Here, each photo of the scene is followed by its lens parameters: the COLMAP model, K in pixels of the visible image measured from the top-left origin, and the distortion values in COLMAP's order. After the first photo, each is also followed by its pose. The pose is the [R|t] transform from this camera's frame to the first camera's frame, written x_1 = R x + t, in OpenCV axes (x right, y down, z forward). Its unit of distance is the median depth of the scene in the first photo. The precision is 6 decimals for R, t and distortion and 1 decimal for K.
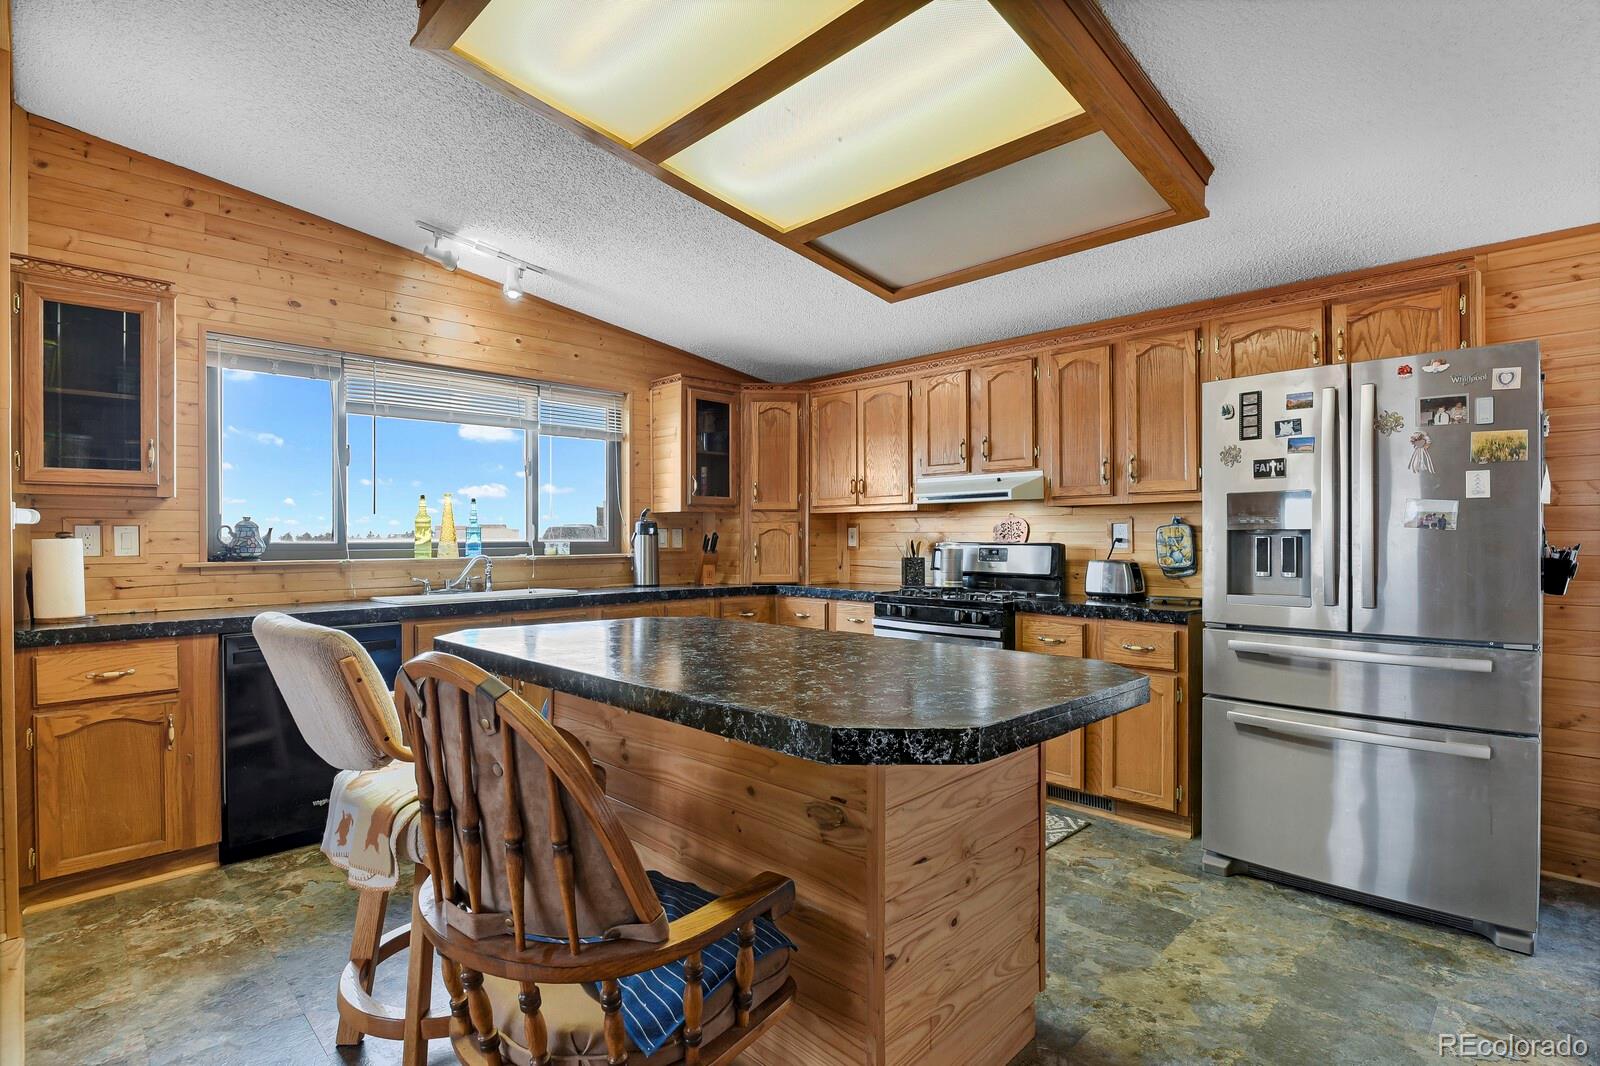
lens RADIAL K [[780.5, 0, 800.6], [0, 780.5, 539.3], [0, 0, 1]] dist [-0.011645, -0.000631]
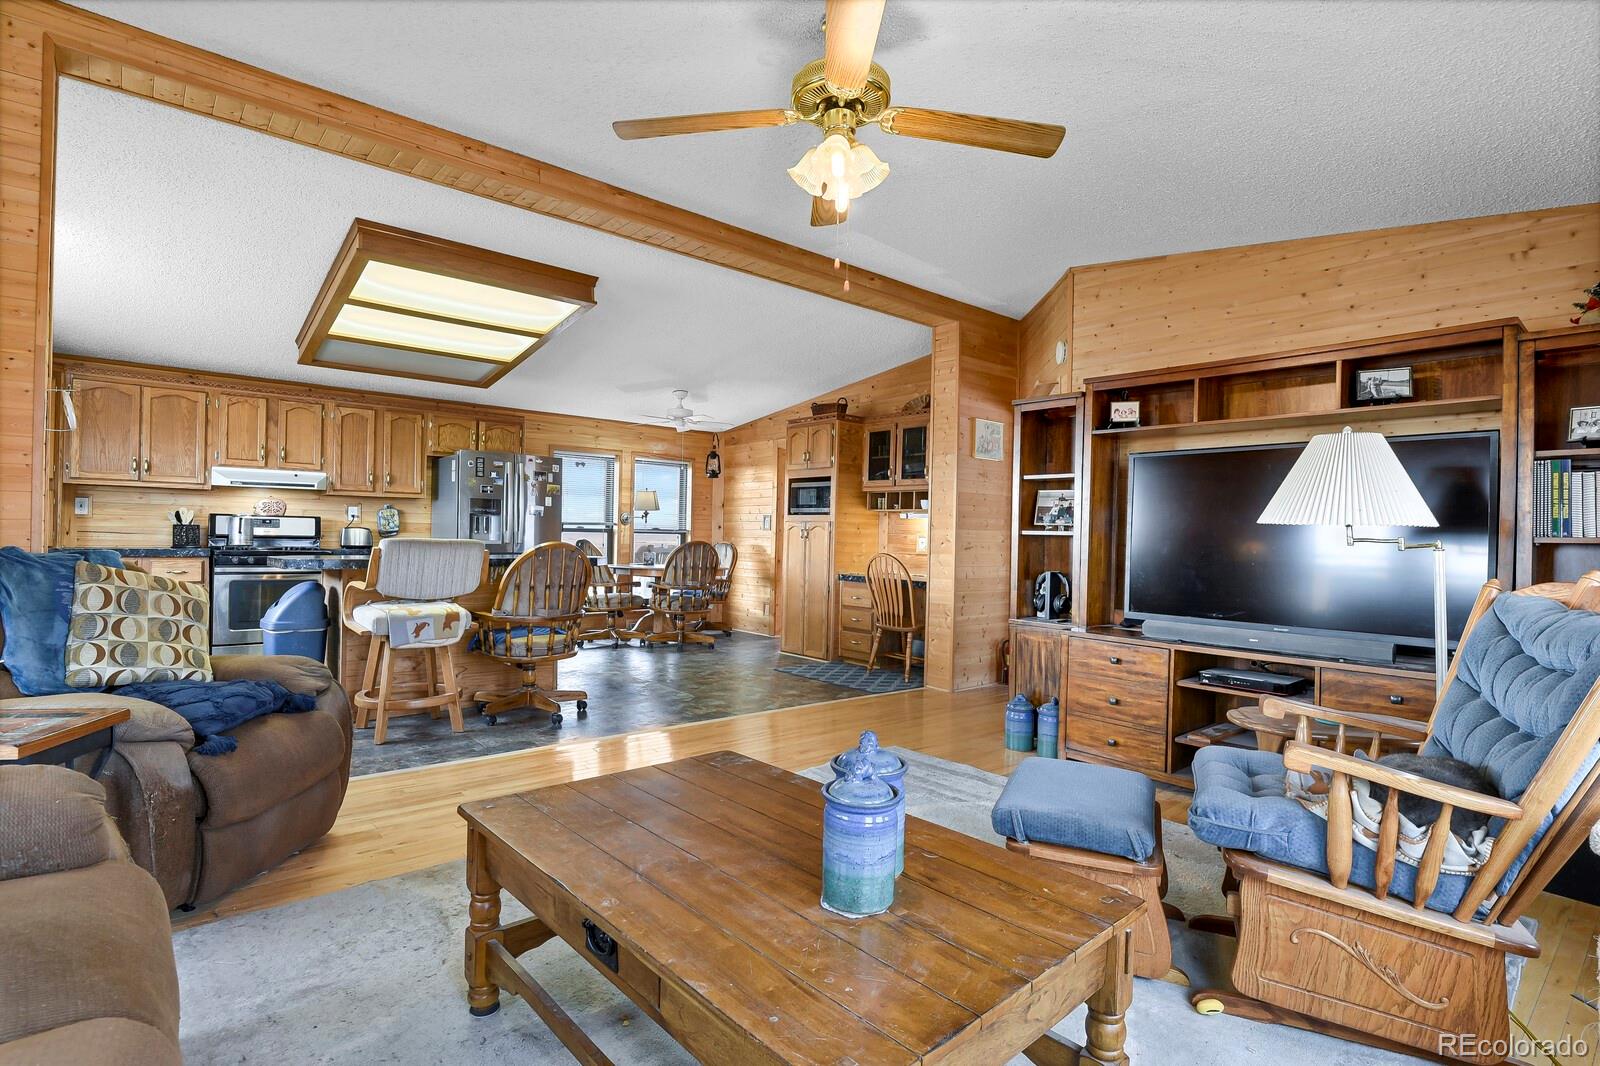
lens RADIAL K [[790.0, 0, 818.4], [0, 790.0, 536.3], [0, 0, 1]] dist [-0.021367, 0.000349]
pose [[0.055648, 0.003511, 0.998444, -1.342006], [-0.016373, 0.999863, -0.002603, 0.035221], [-0.998316, -0.016202, 0.055698, -0.151851]]
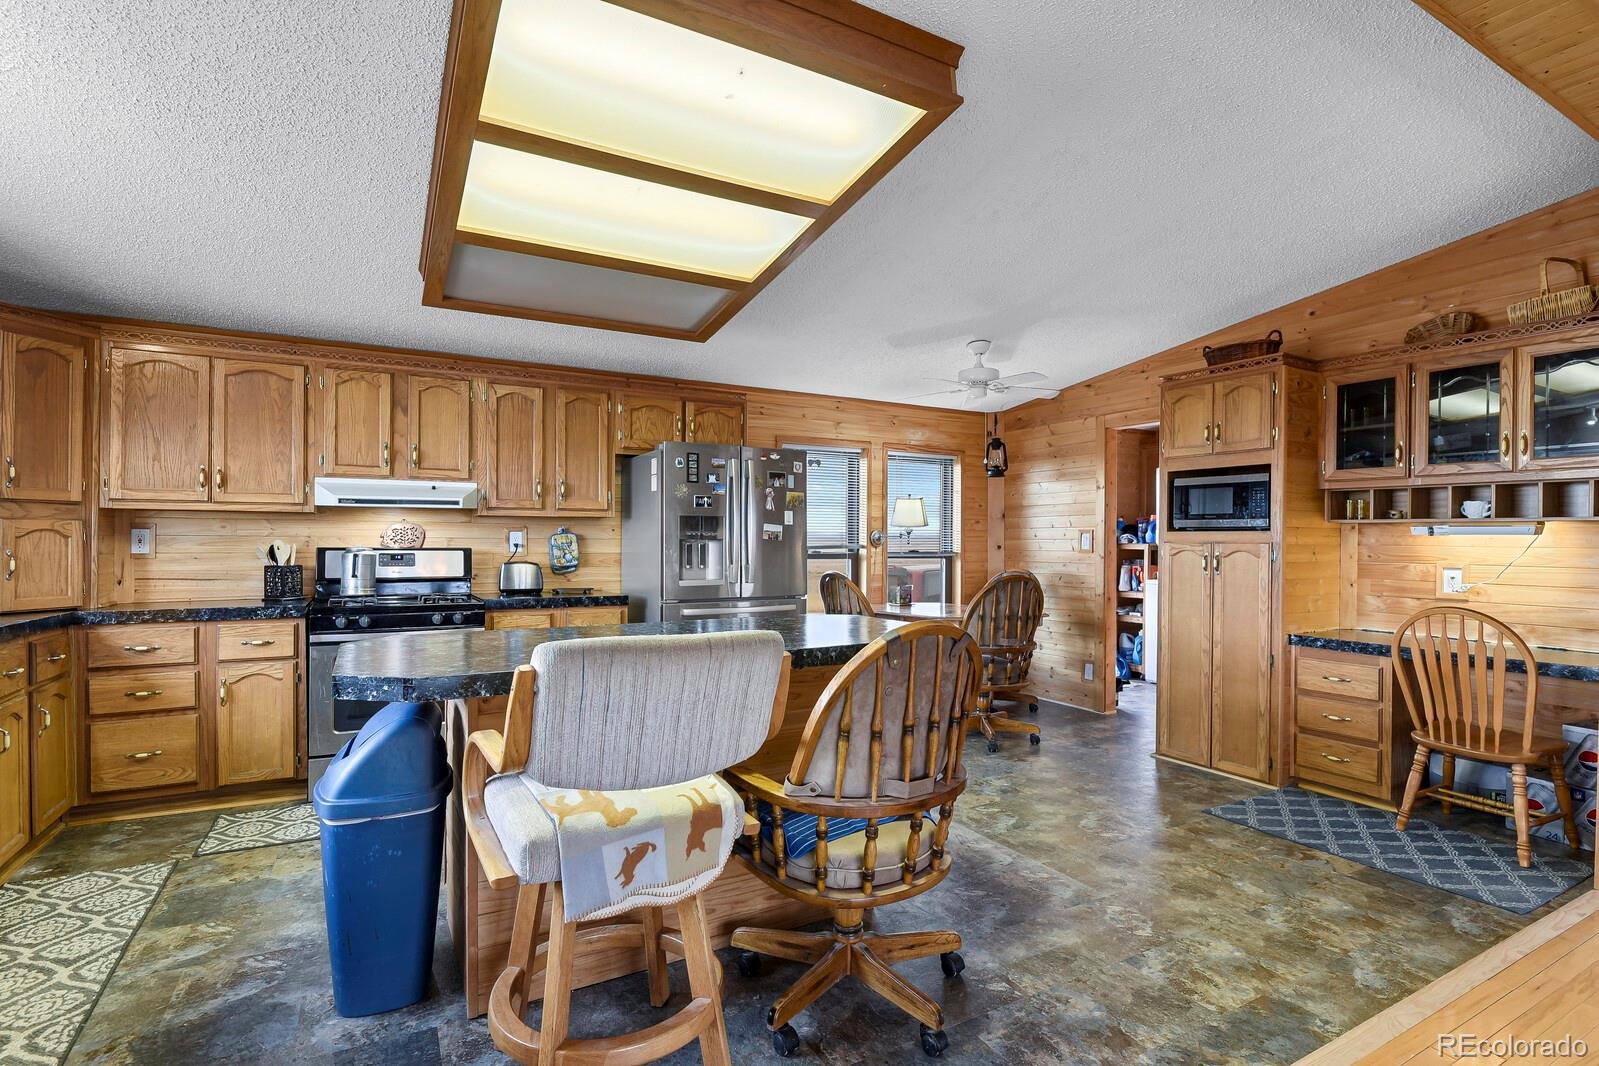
lens RADIAL K [[780.0, 0, 800.1], [0, 780.0, 539.3], [0, 0, 1]] dist [-0.011645, -0.000631]
pose [[0.264609, 0.004754, 0.964344, -0.661022], [-0.001649, 0.999989, -0.004477, -0.003668], [-0.964354, -0.000406, 0.264614, 0.264873]]
